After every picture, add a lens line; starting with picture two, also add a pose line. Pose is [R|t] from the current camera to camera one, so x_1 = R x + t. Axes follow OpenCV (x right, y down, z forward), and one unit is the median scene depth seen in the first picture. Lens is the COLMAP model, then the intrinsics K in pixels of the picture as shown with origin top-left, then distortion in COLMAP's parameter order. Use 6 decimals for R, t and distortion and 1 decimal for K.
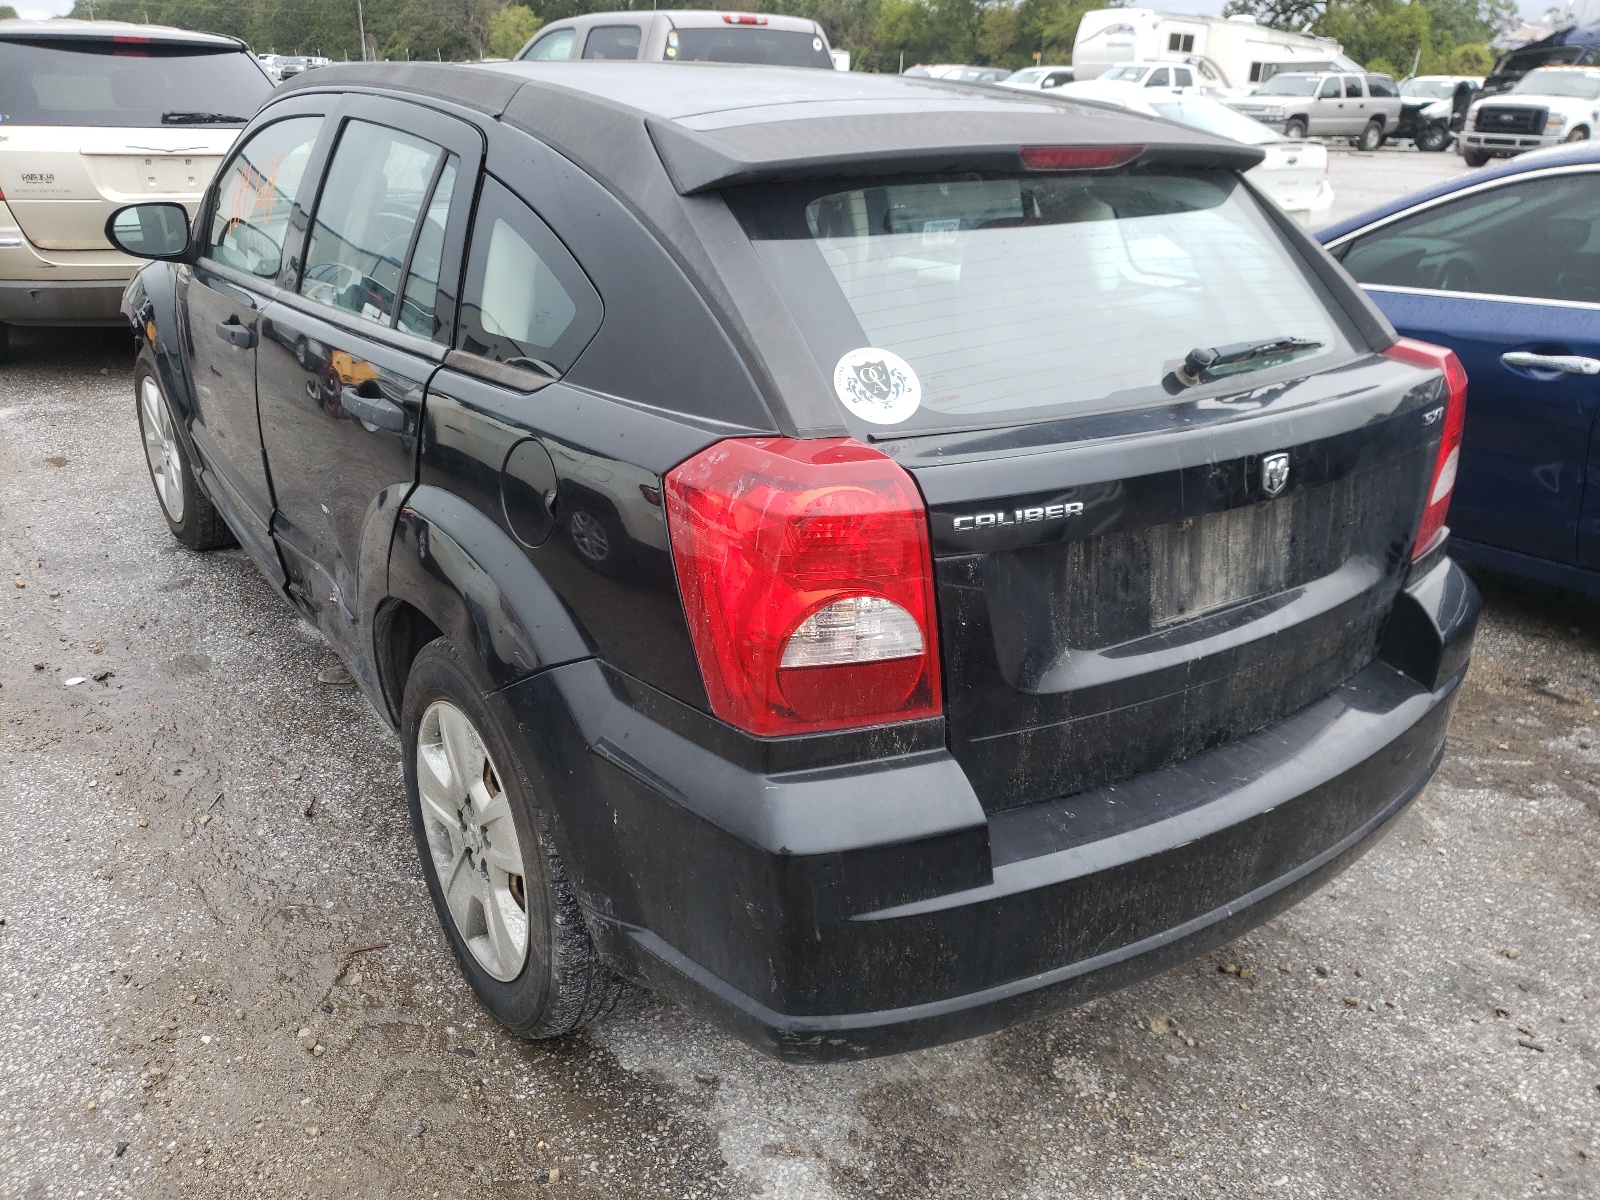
lens RADIAL K [[1219.3, 0, 785.8], [0, 1219.3, 610.7], [0, 0, 1]] dist [0.030441, 0.034012]
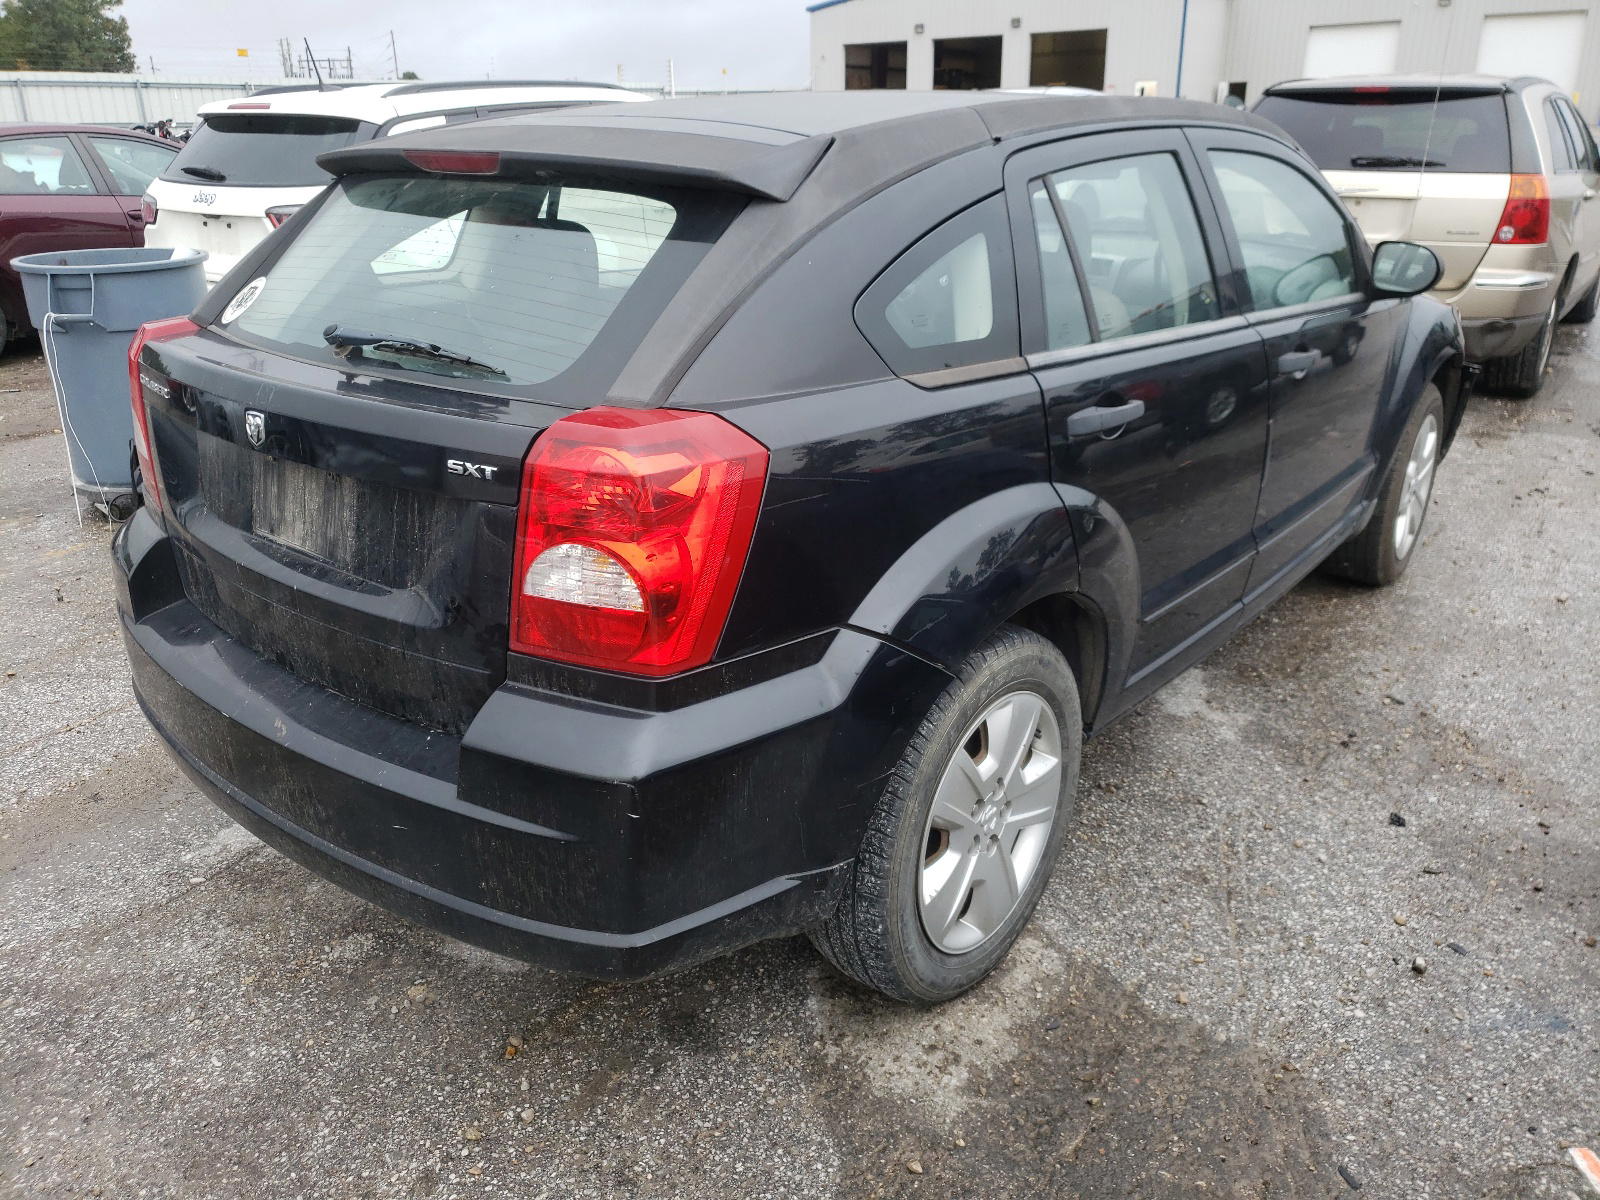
lens RADIAL K [[1219.3, 0, 786.3], [0, 1219.3, 587.3], [0, 0, 1]] dist [0.030441, 0.034012]
pose [[0.282295, 0.325754, -0.902327, 1.349748], [-0.377881, 0.902297, 0.207523, -0.335385], [0.881768, 0.282390, 0.377810, 0.871807]]
